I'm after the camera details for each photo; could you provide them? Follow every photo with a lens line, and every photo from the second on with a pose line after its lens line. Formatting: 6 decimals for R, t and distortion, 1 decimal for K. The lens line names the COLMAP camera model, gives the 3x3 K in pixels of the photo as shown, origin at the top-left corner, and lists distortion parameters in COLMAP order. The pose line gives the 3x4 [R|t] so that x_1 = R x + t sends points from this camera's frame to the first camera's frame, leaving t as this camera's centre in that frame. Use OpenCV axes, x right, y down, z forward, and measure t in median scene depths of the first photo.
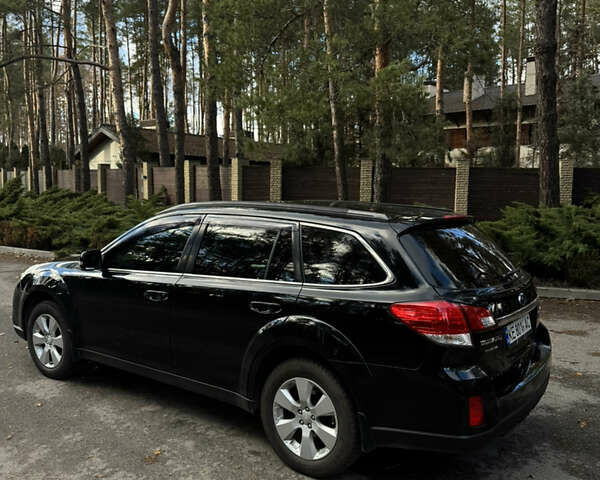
lens RADIAL K [[558.0, 0, 300.0], [0, 558.0, 240.0], [0, 0, 1]] dist [0.121454, -0.193472]
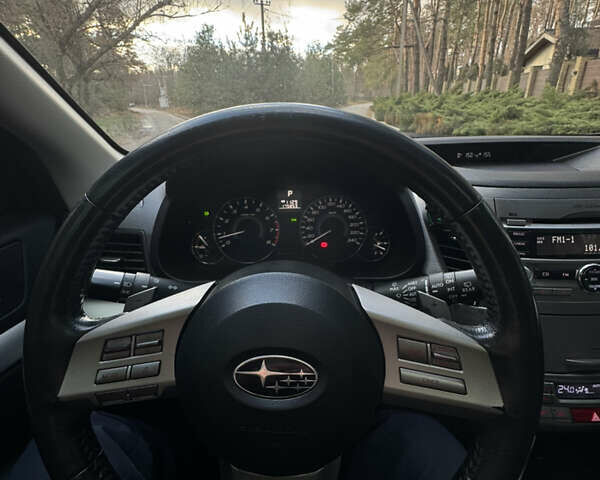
lens RADIAL K [[322.1, 0, 301.4], [0, 322.1, 251.9], [0, 0, 1]] dist [-0.013758, -0.001222]
pose [[0.593002, 0.309686, -0.743265, -0.126770], [-0.037790, 0.932767, 0.358492, 0.017460], [0.804314, -0.184499, 0.564836, 0.661477]]
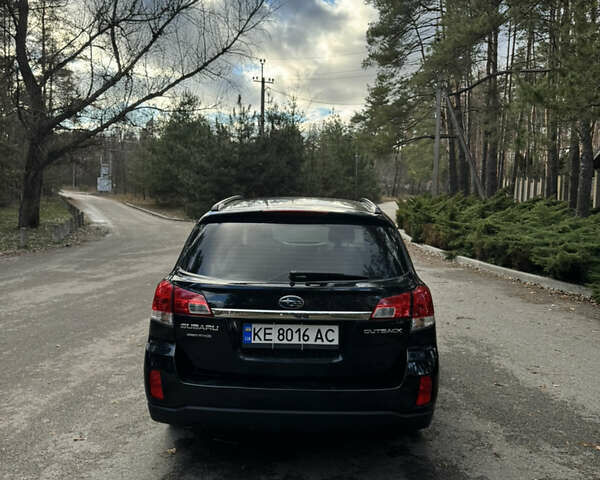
lens RADIAL K [[558.0, 0, 300.0], [0, 558.0, 240.0], [0, 0, 1]] dist [0.121454, -0.193472]
pose [[0.572244, 0.062000, -0.817737, 0.554724], [-0.079349, 0.996646, 0.020037, -0.006337], [0.816236, 0.053420, 0.575244, 0.243510]]
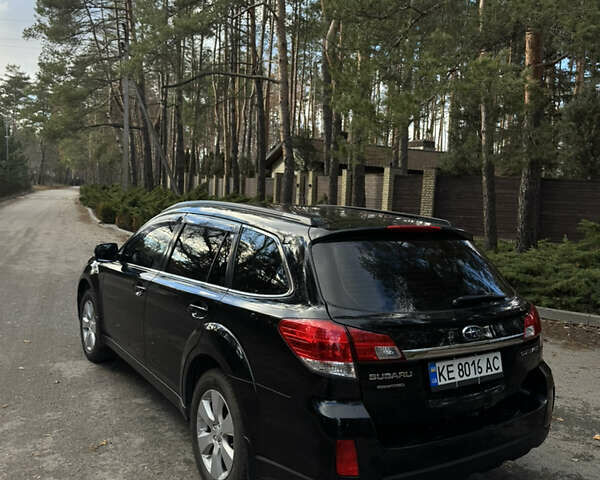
lens RADIAL K [[558.0, 0, 300.0], [0, 558.0, 240.0], [0, 0, 1]] dist [0.121454, -0.193472]
pose [[0.937434, 0.056777, -0.343503, 0.214147], [-0.063557, 0.997942, -0.008502, -0.002095], [0.342314, 0.029802, 0.939113, 0.077963]]
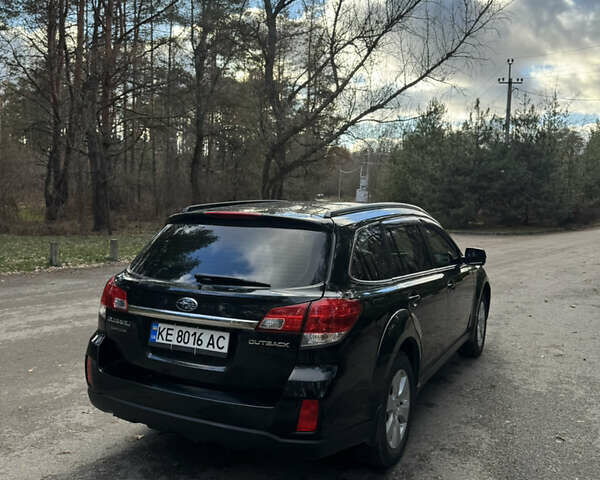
lens RADIAL K [[558.0, 0, 300.0], [0, 558.0, 240.0], [0, 0, 1]] dist [0.121454, -0.193472]
pose [[0.150590, 0.058742, -0.986850, 0.636574], [-0.100272, 0.993993, 0.043866, -0.026310], [0.983498, 0.092347, 0.155575, 0.506947]]
